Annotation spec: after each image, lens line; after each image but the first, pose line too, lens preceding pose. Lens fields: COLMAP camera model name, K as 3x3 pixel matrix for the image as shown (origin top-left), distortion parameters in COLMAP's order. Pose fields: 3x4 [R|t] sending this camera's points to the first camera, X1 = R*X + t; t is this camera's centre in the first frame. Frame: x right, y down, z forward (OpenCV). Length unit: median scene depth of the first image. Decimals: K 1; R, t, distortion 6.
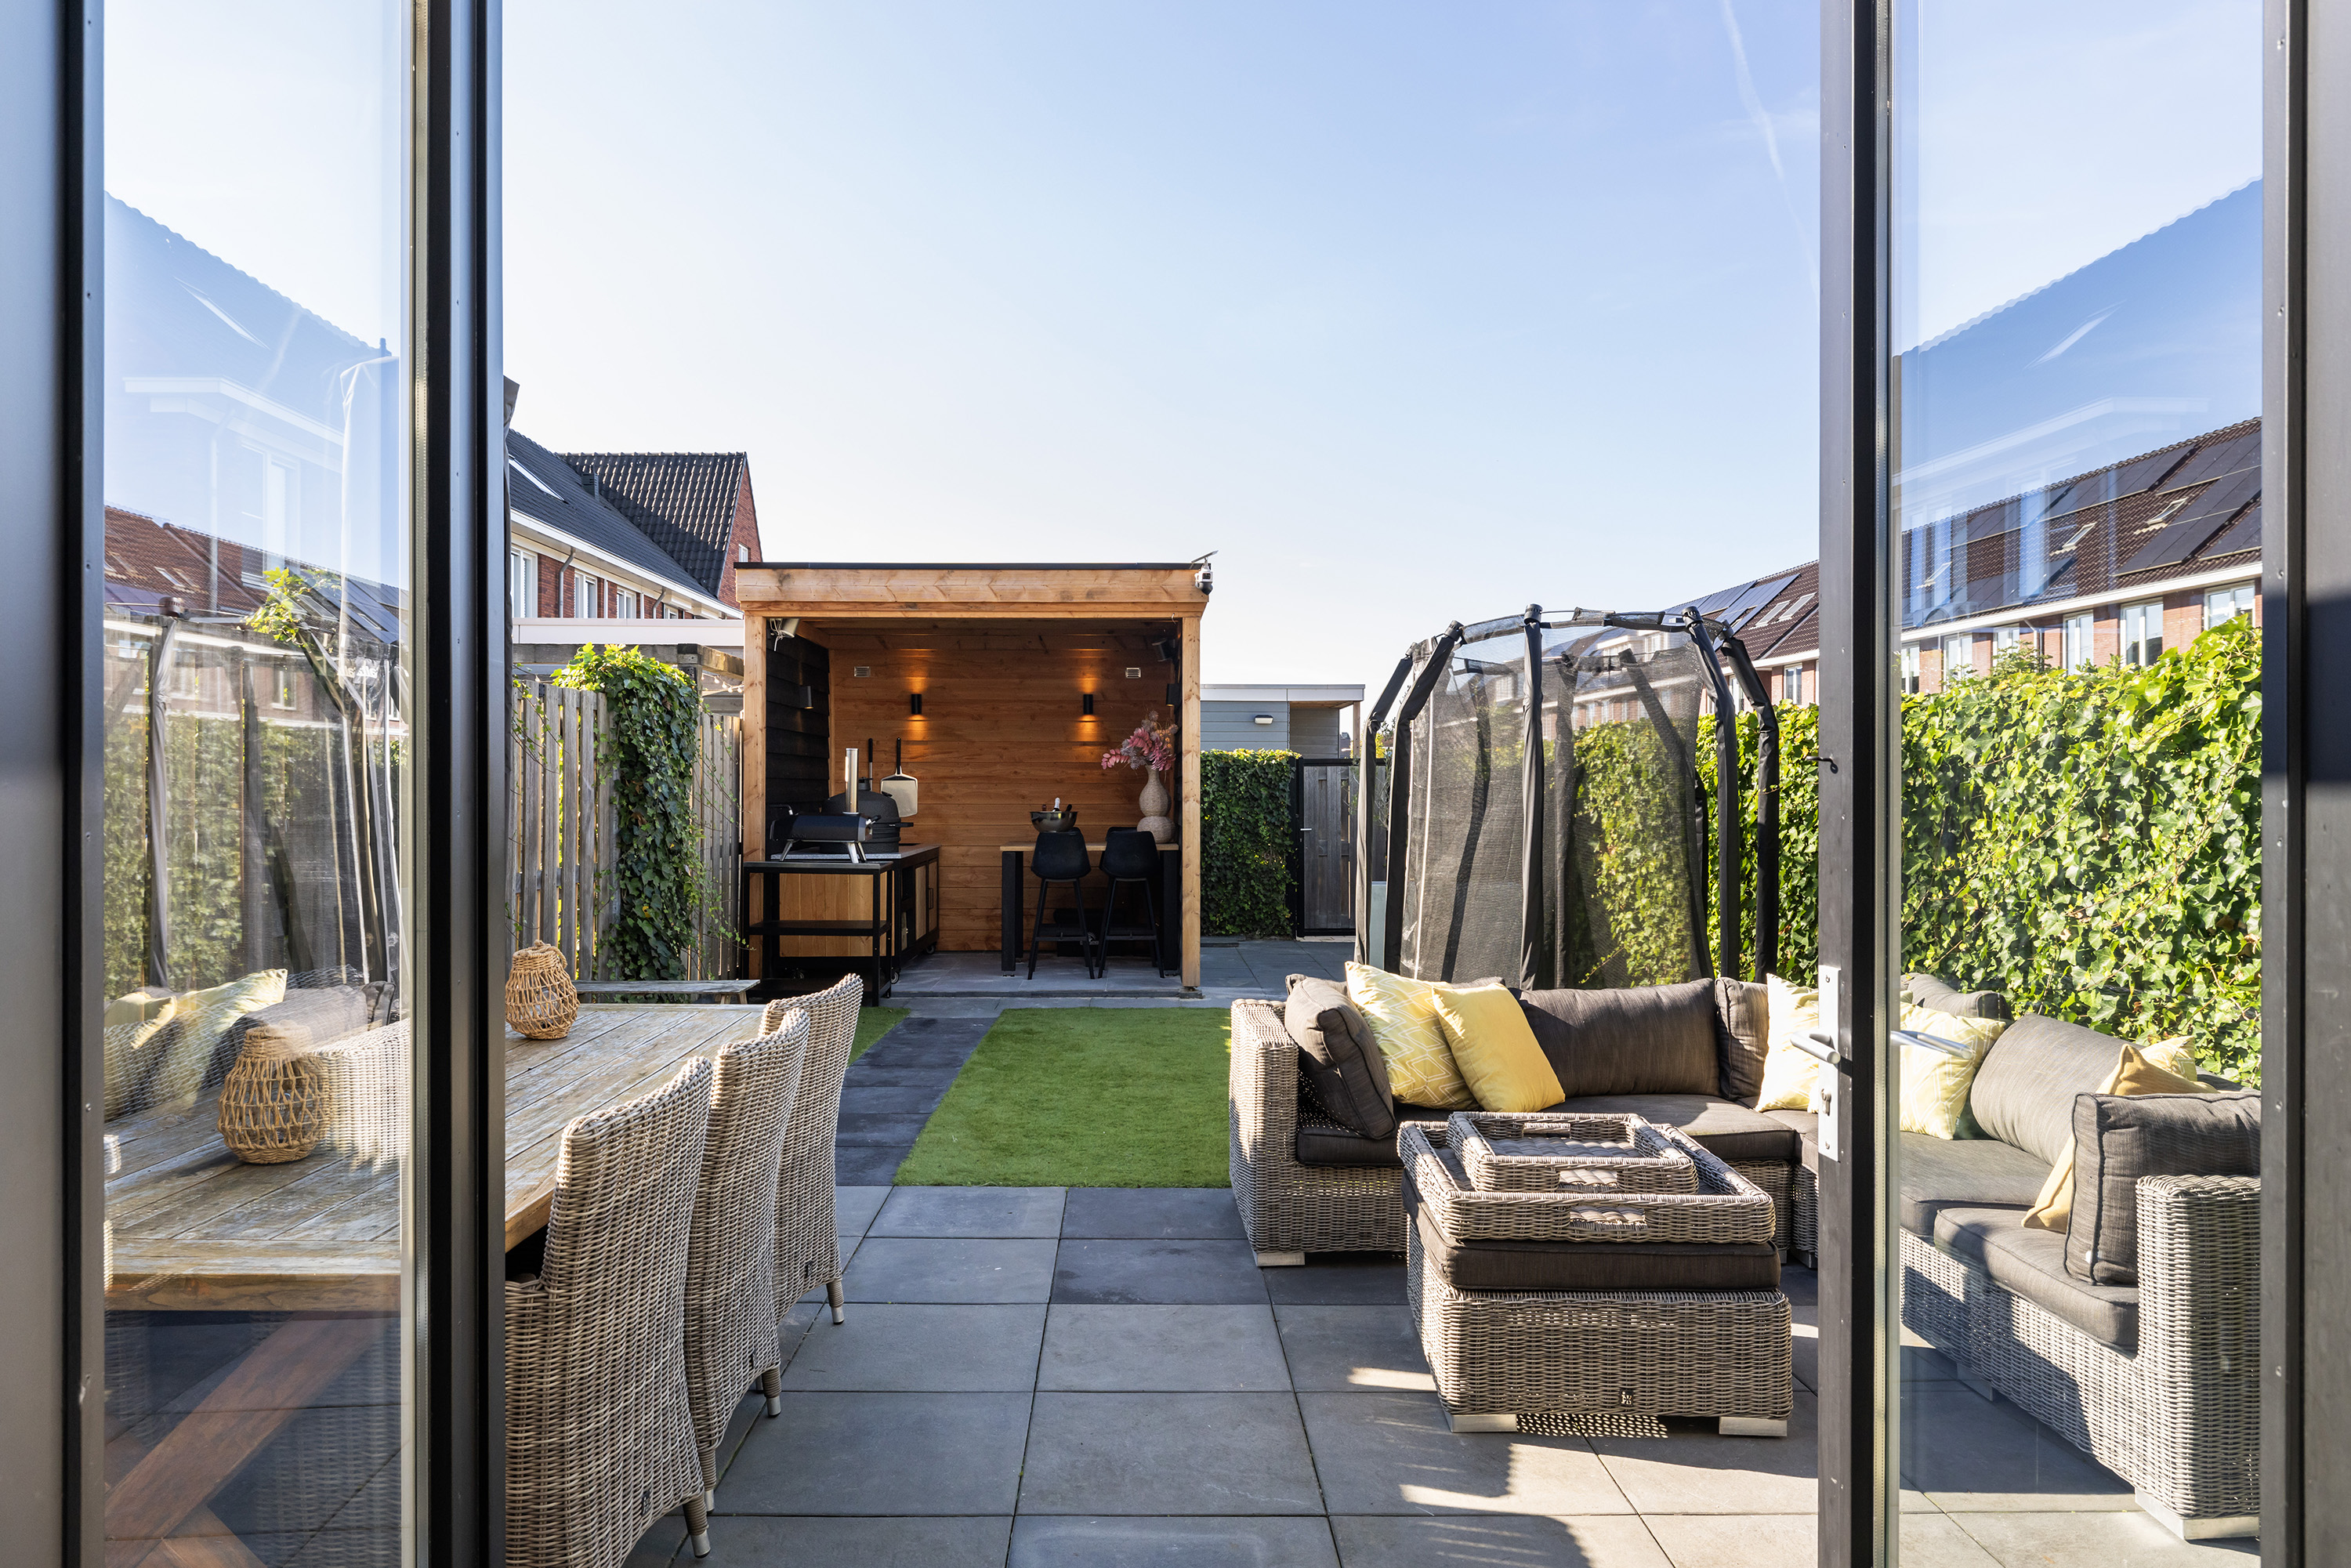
lens RADIAL K [[1499.7, 0, 1175.5], [0, 1499.7, 784.0], [0, 0, 1]] dist [0.000612, -0.000048]
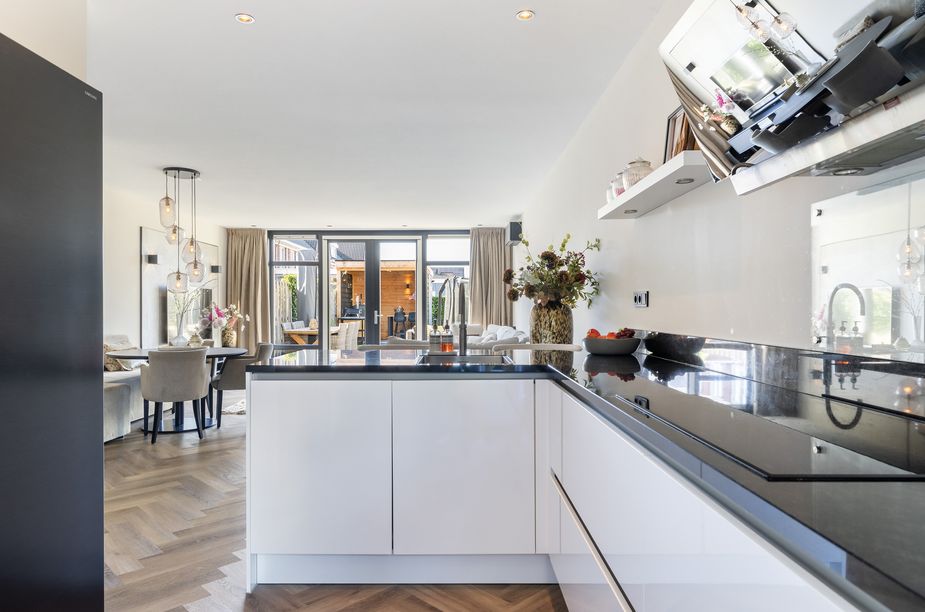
lens RADIAL K [[568.4, 0, 462.5], [0, 568.4, 306.0], [0, 0, 1]] dist [0.000597, -0.000680]
pose [[0.999672, -0.003481, -0.025359, 0.173833], [0.003382, 0.999986, -0.003962, 0.017673], [0.025373, 0.003875, 0.999671, -0.845327]]
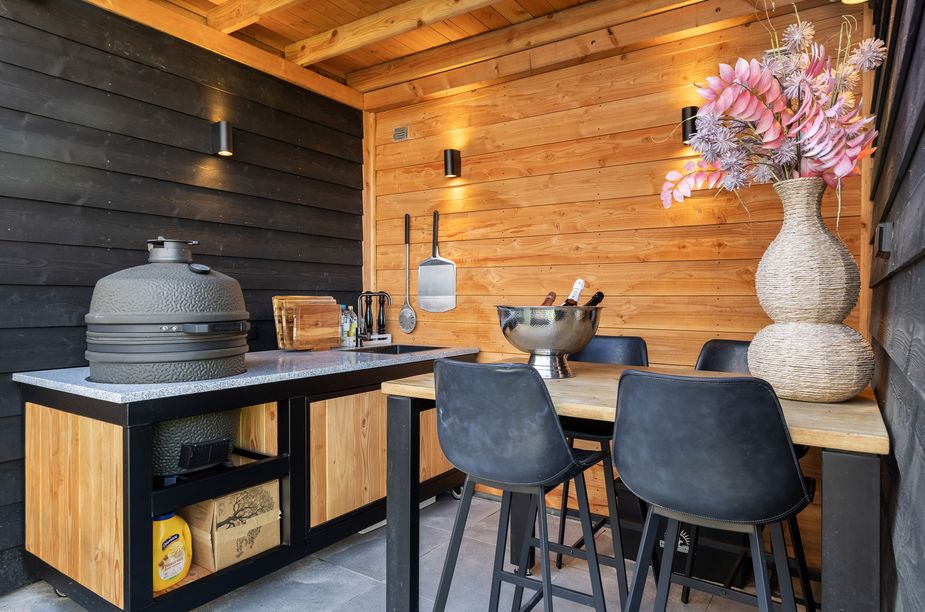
lens RADIAL K [[568.4, 0, 462.5], [0, 568.4, 306.0], [0, 0, 1]] dist [0.000597, -0.000680]
pose [[0.815314, 0.011101, -0.578913, -0.000852], [-0.002971, 0.999883, 0.014989, 0.016334], [0.579012, -0.010501, 0.815252, 0.848524]]
